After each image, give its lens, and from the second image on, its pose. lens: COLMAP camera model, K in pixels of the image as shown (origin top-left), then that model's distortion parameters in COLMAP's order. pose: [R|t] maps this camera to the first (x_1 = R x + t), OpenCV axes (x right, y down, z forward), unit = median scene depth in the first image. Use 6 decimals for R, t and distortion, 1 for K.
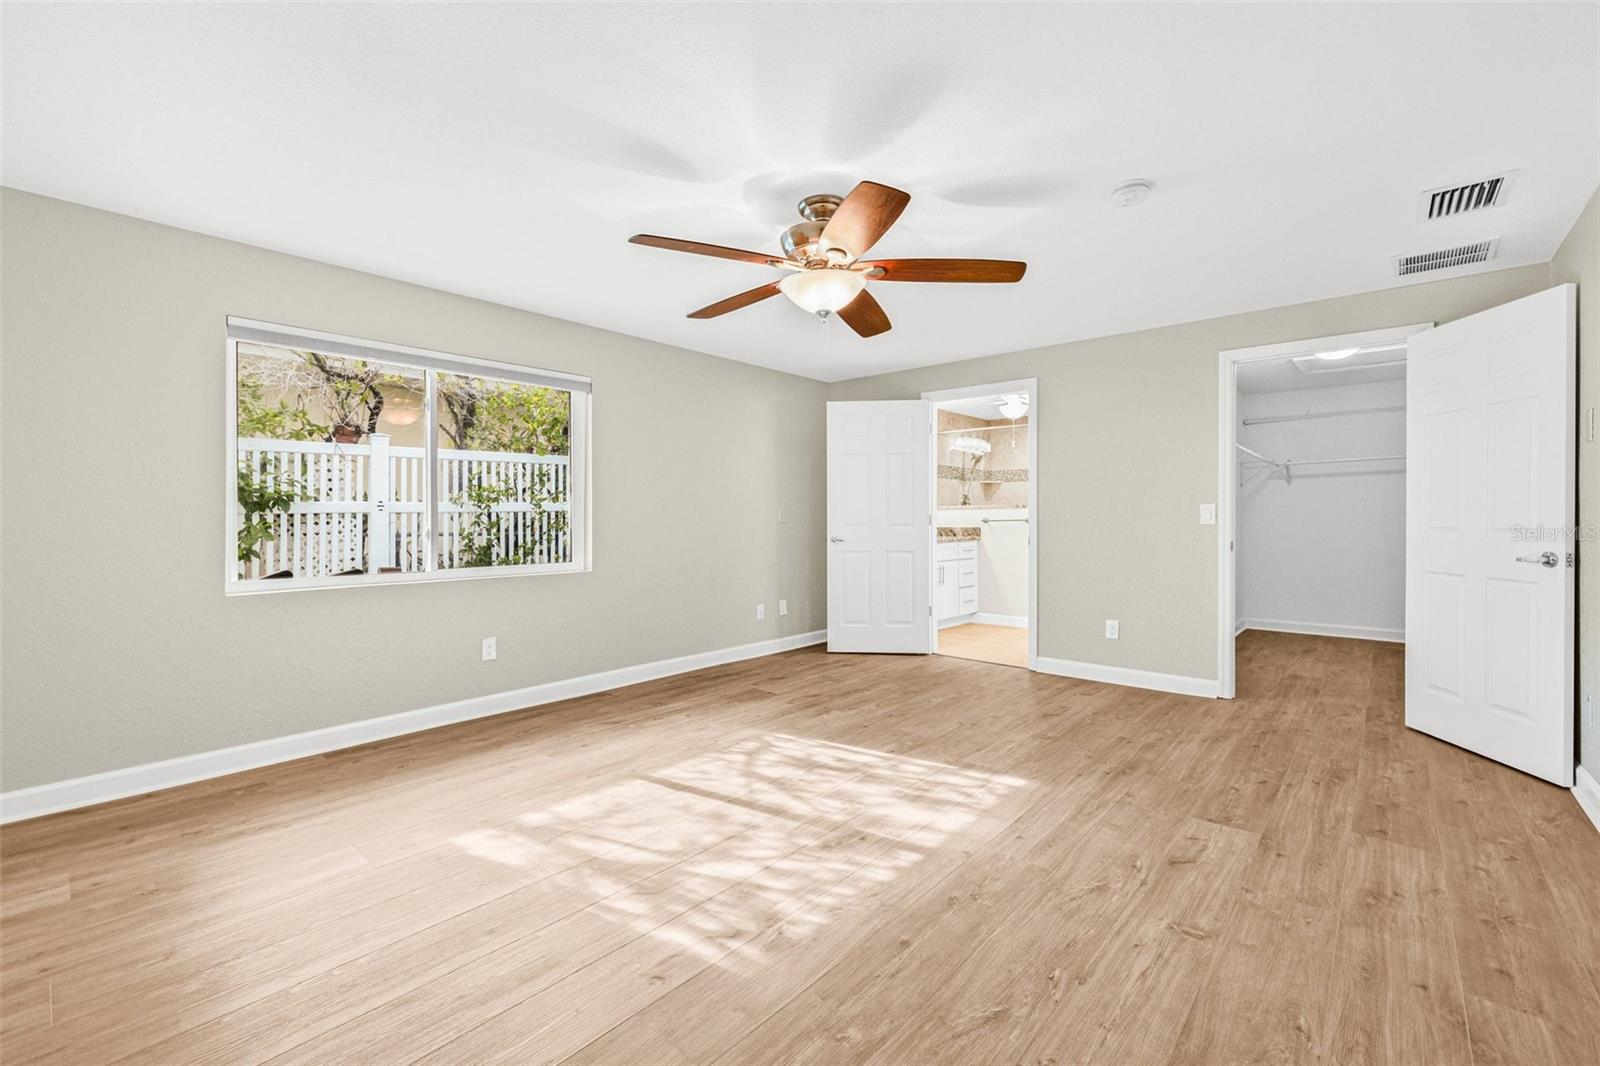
lens RADIAL K [[679.0, 0, 802.4], [0, 679.0, 524.7], [0, 0, 1]] dist [-0.001852, 0.001202]
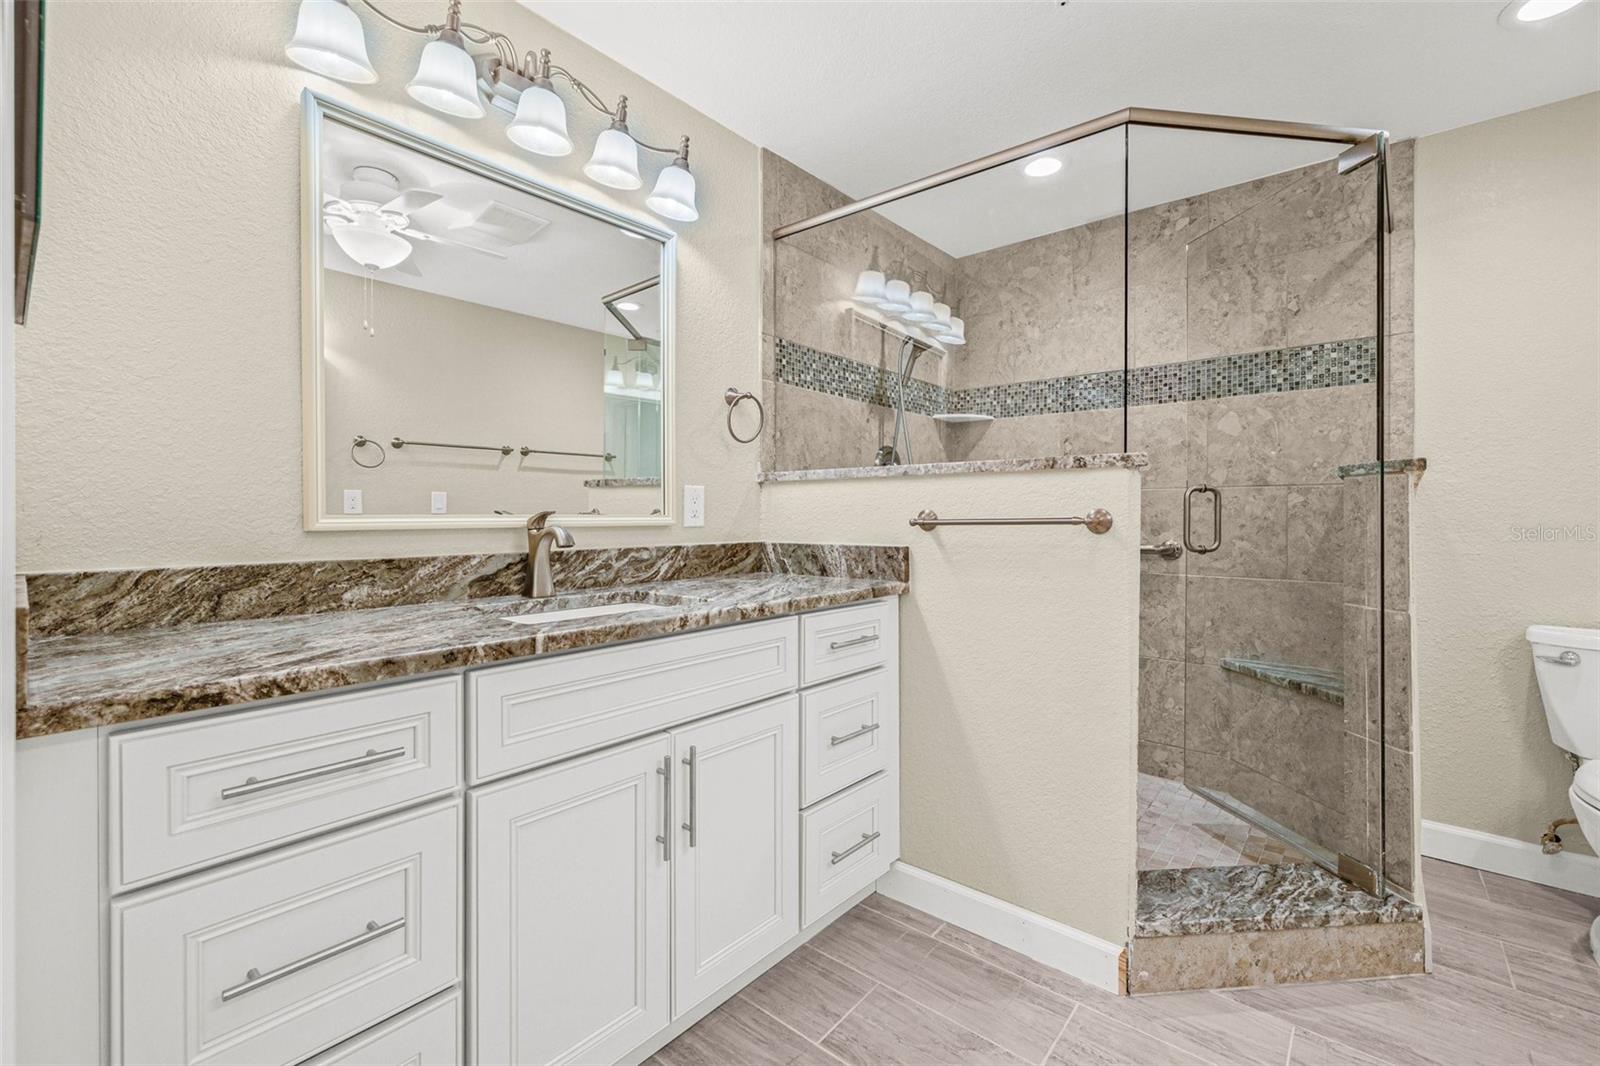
lens RADIAL K [[679.0, 0, 799.8], [0, 679.0, 517.5], [0, 0, 1]] dist [-0.001852, 0.001202]
pose [[0.999998, 0.001454, 0.001447, 0.202895], [-0.001447, 0.999989, -0.004423, -0.006105], [-0.001454, 0.004421, 0.999989, 0.678615]]
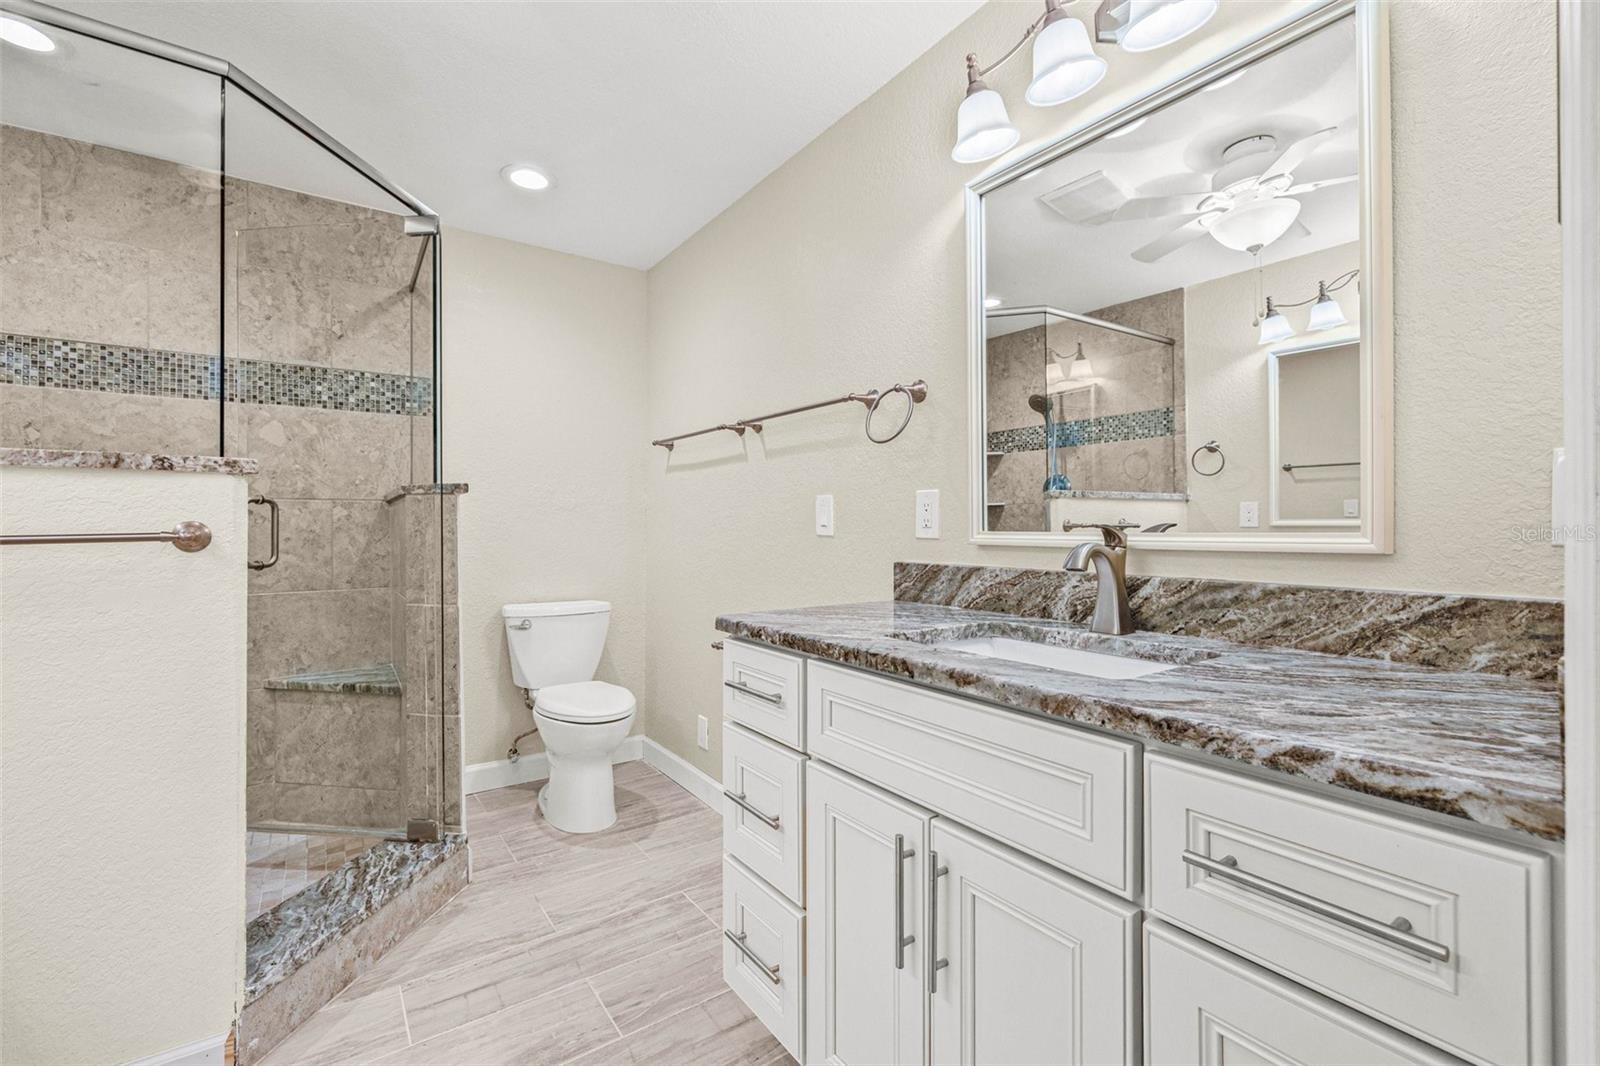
lens RADIAL K [[679.0, 0, 784.8], [0, 679.0, 524.8], [0, 0, 1]] dist [-0.001852, 0.001202]
pose [[0.256598, 0.002210, 0.966516, 0.167517], [0.009989, 0.999938, -0.004938, -0.006632], [-0.966467, 0.010921, 0.256560, 0.696726]]
